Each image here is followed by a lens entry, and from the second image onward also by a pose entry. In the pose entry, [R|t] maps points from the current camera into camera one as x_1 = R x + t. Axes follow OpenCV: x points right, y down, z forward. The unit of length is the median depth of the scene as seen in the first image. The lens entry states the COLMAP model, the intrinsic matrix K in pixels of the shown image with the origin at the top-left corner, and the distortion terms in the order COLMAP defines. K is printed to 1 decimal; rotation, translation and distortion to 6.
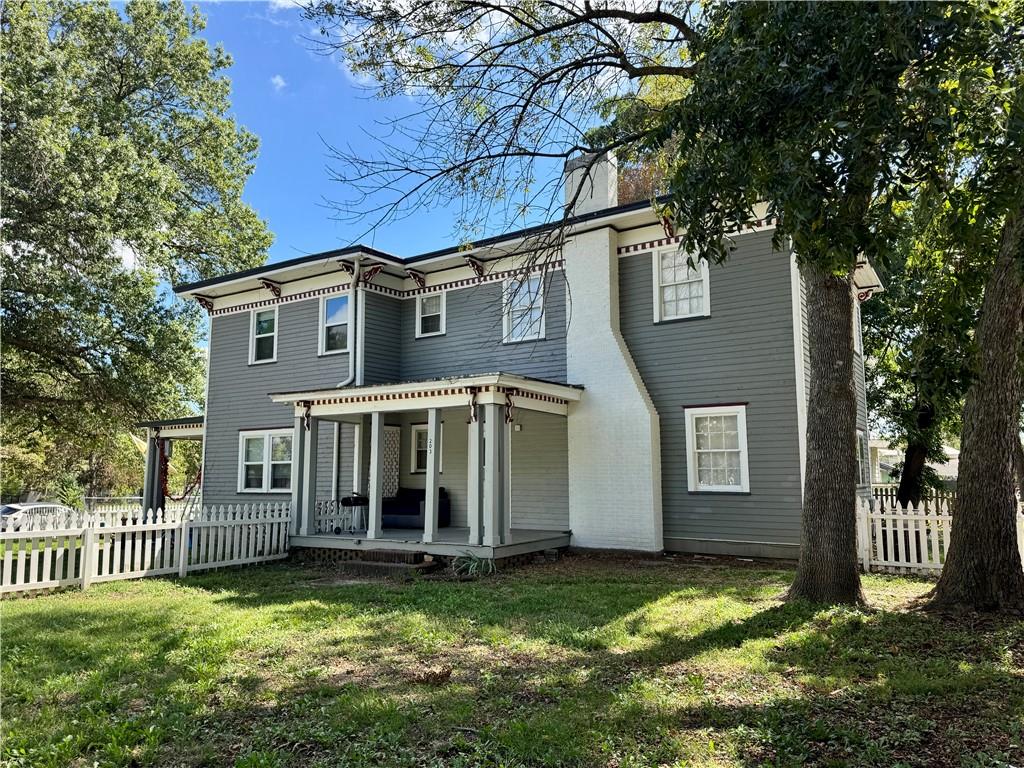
lens RADIAL K [[731.3, 0, 513.3], [0, 731.3, 387.6], [0, 0, 1]] dist [0.128029, -0.190995]
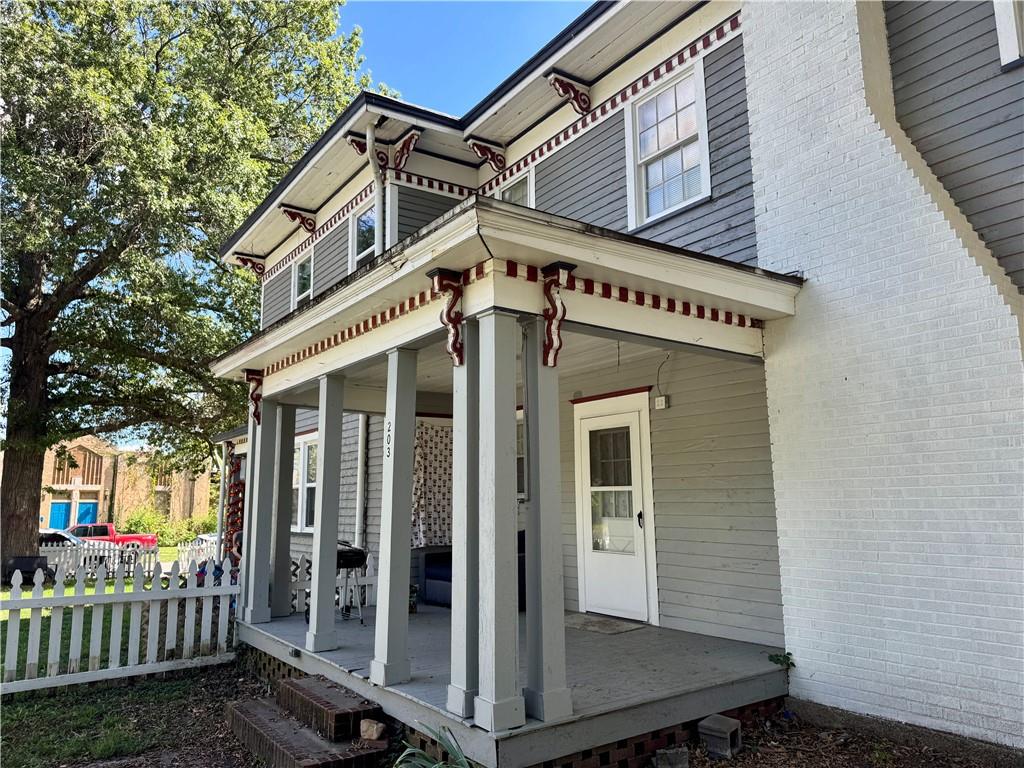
lens RADIAL K [[716.4, 0, 505.9], [0, 716.4, 393.2], [0, 0, 1]] dist [0.104136, -0.136560]
pose [[0.929505, -0.061229, -0.363691, 0.082958], [0.052444, 0.998045, -0.033991, 0.061586], [0.365061, 0.012521, 0.930899, 0.563970]]
